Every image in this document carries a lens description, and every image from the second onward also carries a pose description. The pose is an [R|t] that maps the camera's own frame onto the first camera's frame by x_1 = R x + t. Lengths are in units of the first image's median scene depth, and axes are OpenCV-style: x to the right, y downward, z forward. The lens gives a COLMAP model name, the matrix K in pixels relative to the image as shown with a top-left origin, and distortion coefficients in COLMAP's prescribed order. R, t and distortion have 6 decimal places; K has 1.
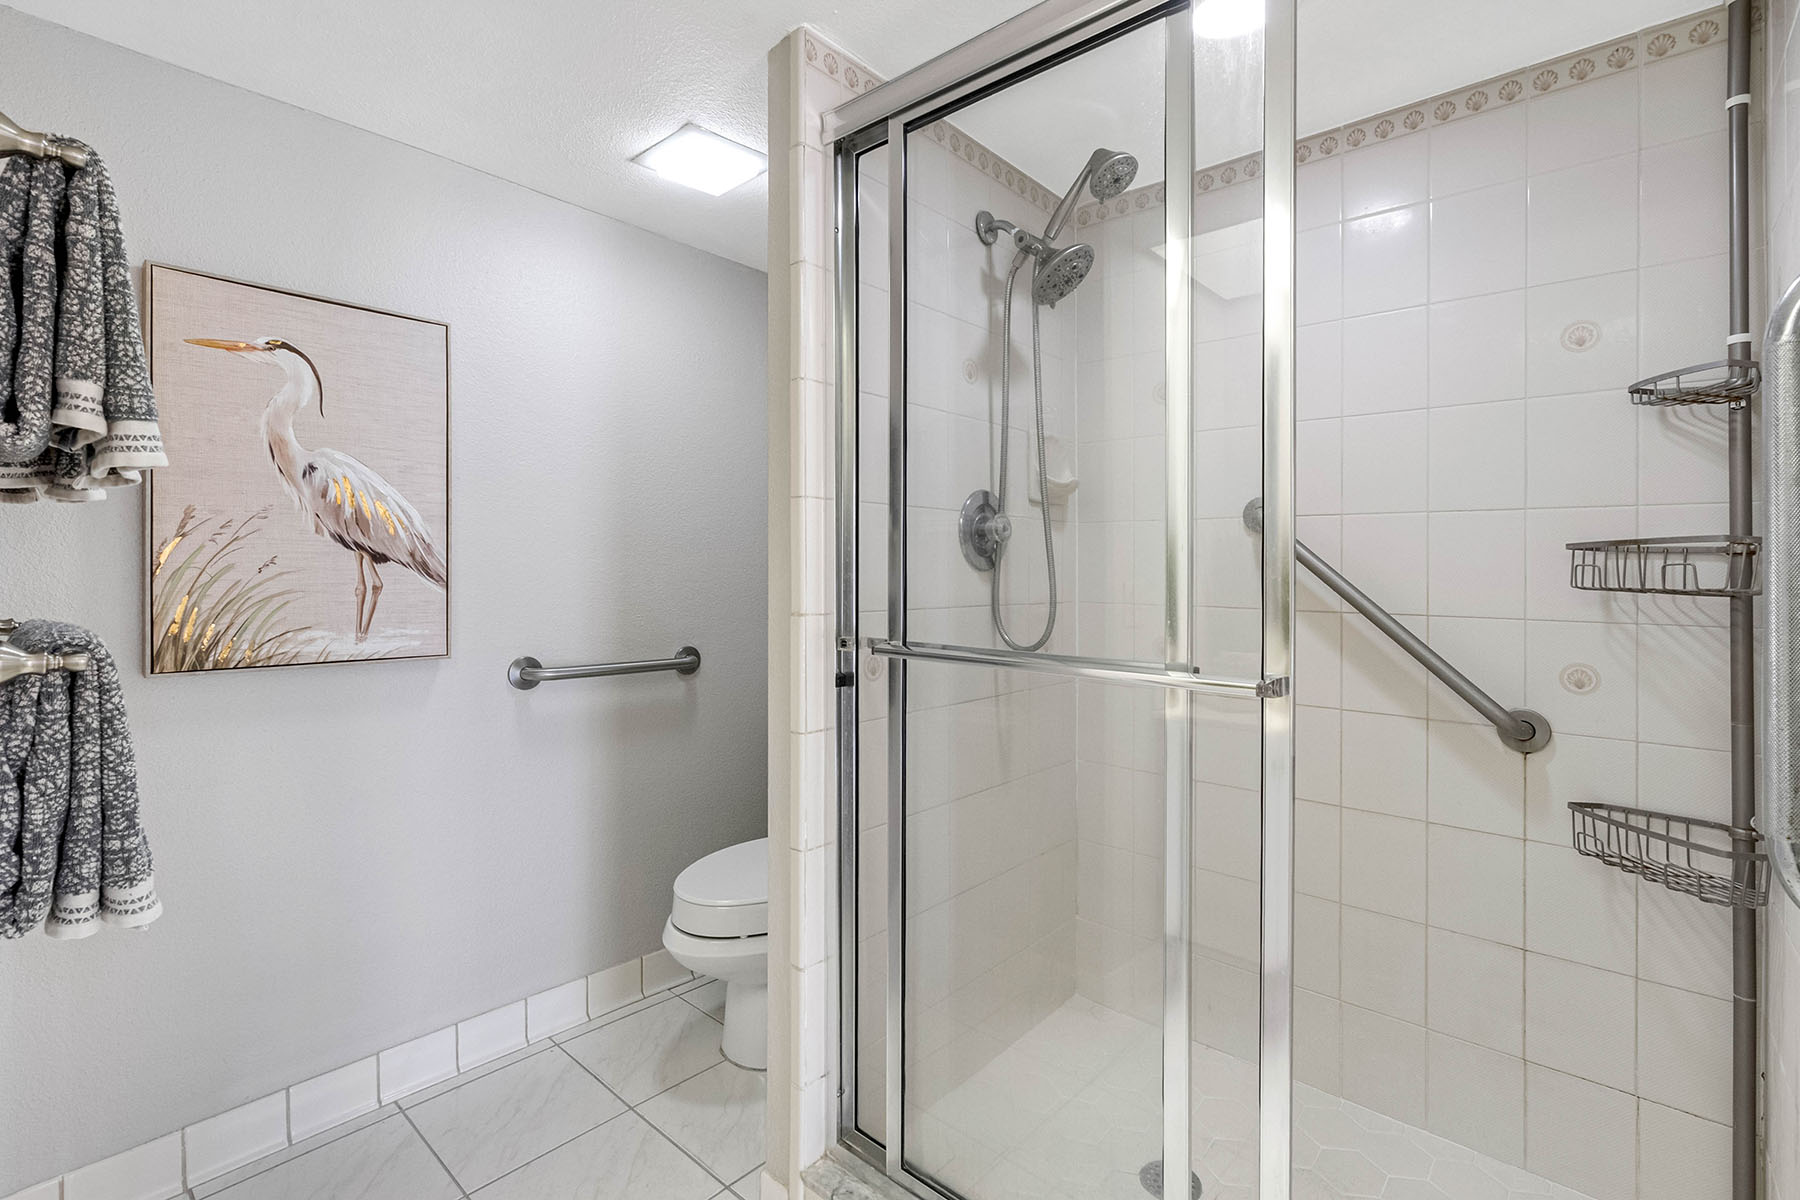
lens RADIAL K [[840.4, 0, 903.7], [0, 840.4, 563.4], [0, 0, 1]] dist [0.002966, 0.001719]
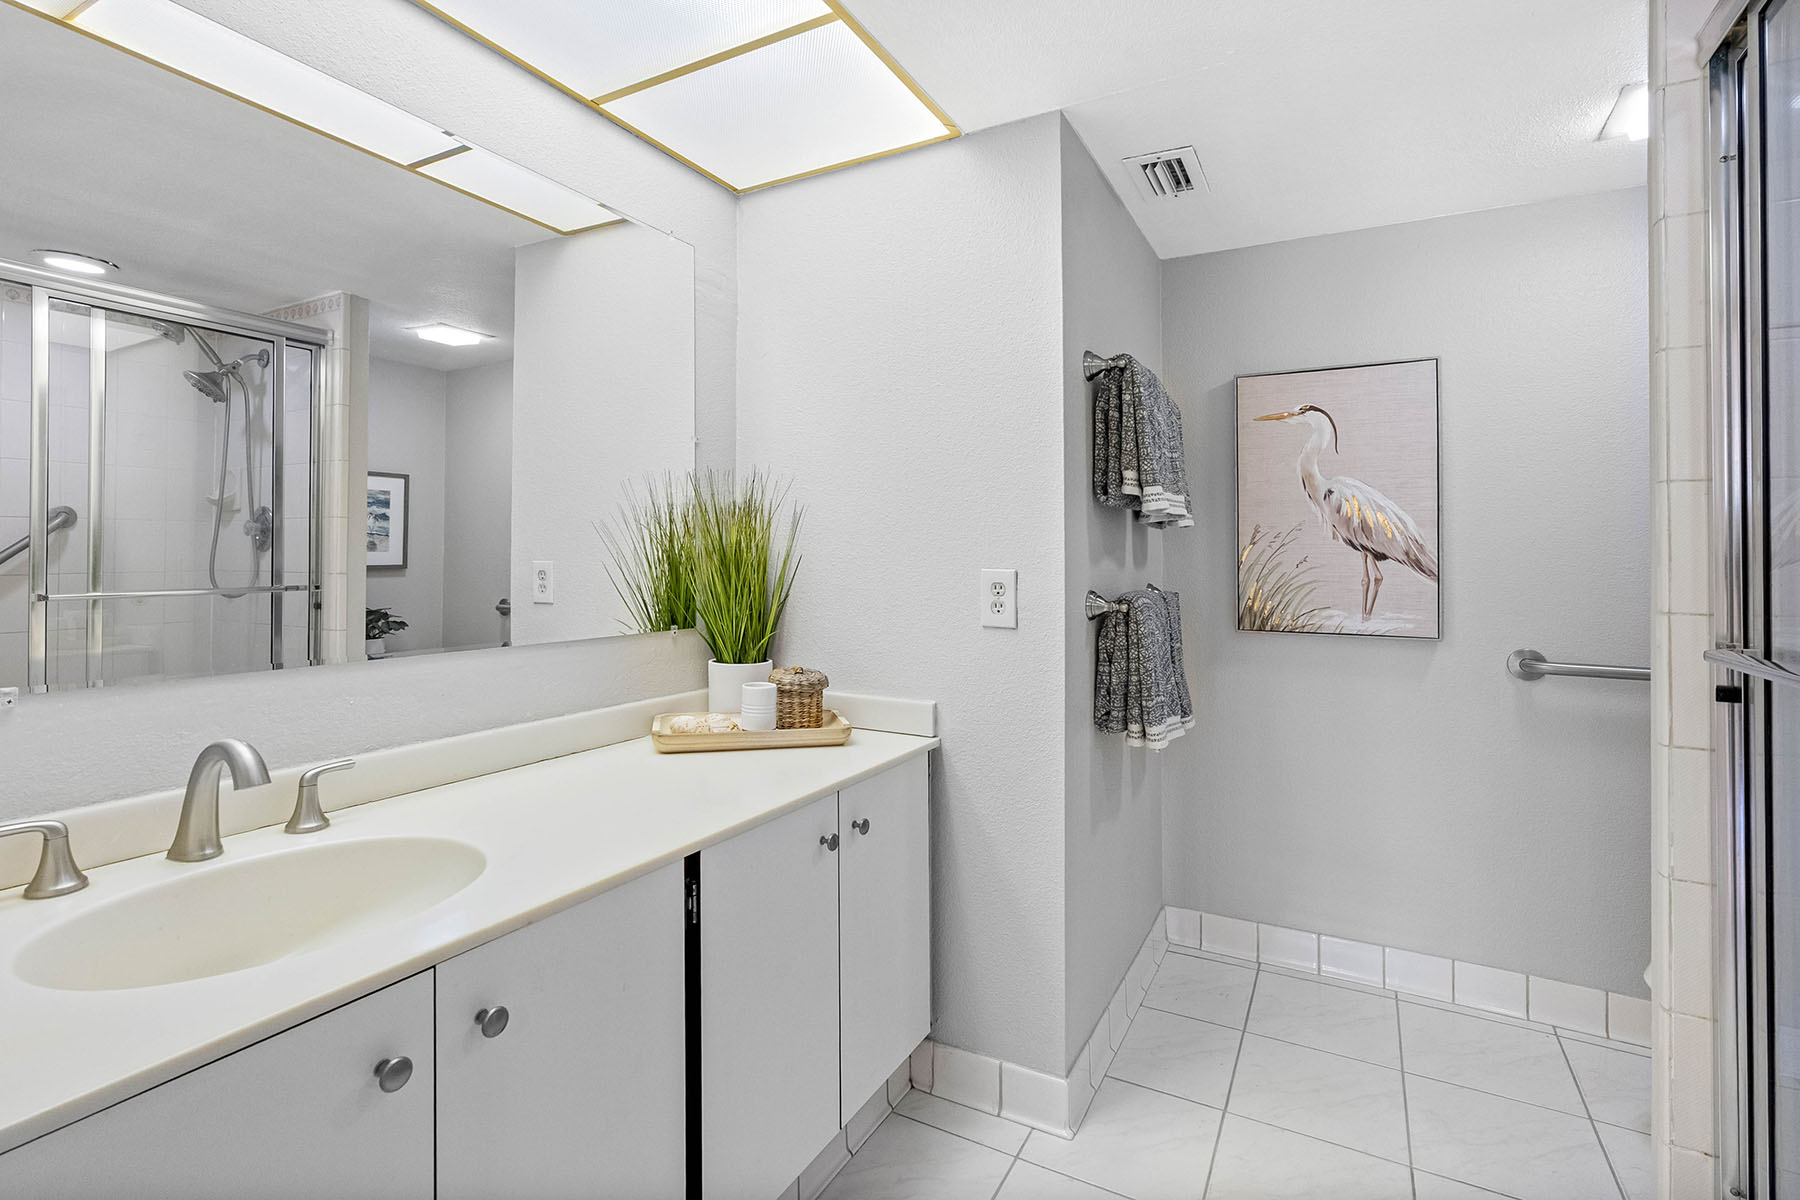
lens RADIAL K [[840.4, 0, 903.7], [0, 840.4, 563.4], [0, 0, 1]] dist [0.002966, 0.001719]
pose [[0.225241, -0.005462, -0.974288, 0.502018], [0.001908, 0.999985, -0.005165, 0.009896], [0.974301, -0.000696, 0.225248, 0.008926]]
